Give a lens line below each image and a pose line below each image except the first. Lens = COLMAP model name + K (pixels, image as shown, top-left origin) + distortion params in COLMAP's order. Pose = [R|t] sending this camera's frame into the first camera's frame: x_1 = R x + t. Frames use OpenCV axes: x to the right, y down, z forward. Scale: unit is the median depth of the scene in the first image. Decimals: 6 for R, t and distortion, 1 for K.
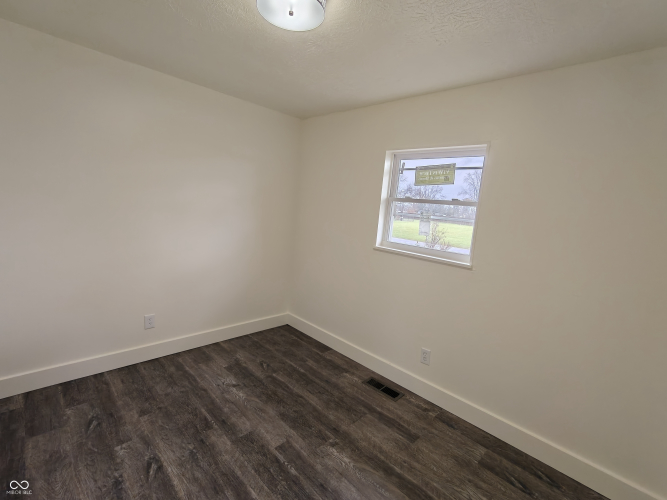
lens RADIAL K [[300.2, 0, 331.5], [0, 300.2, 246.6], [0, 0, 1]] dist [-0.000284, -0.000331]
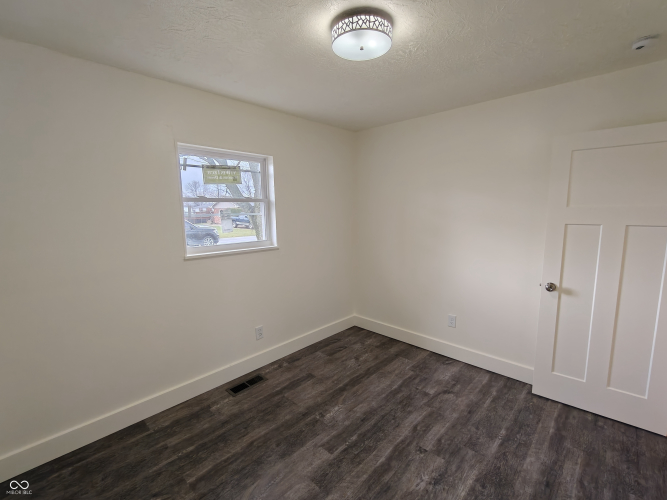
lens RADIAL K [[300.2, 0, 332.0], [0, 300.2, 246.7], [0, 0, 1]] dist [-0.000284, -0.000331]
pose [[-0.001032, -0.215785, 0.976440, -0.791698], [0.147154, 0.965778, 0.213584, -0.173072], [-0.989113, 0.143907, 0.030757, 0.664778]]
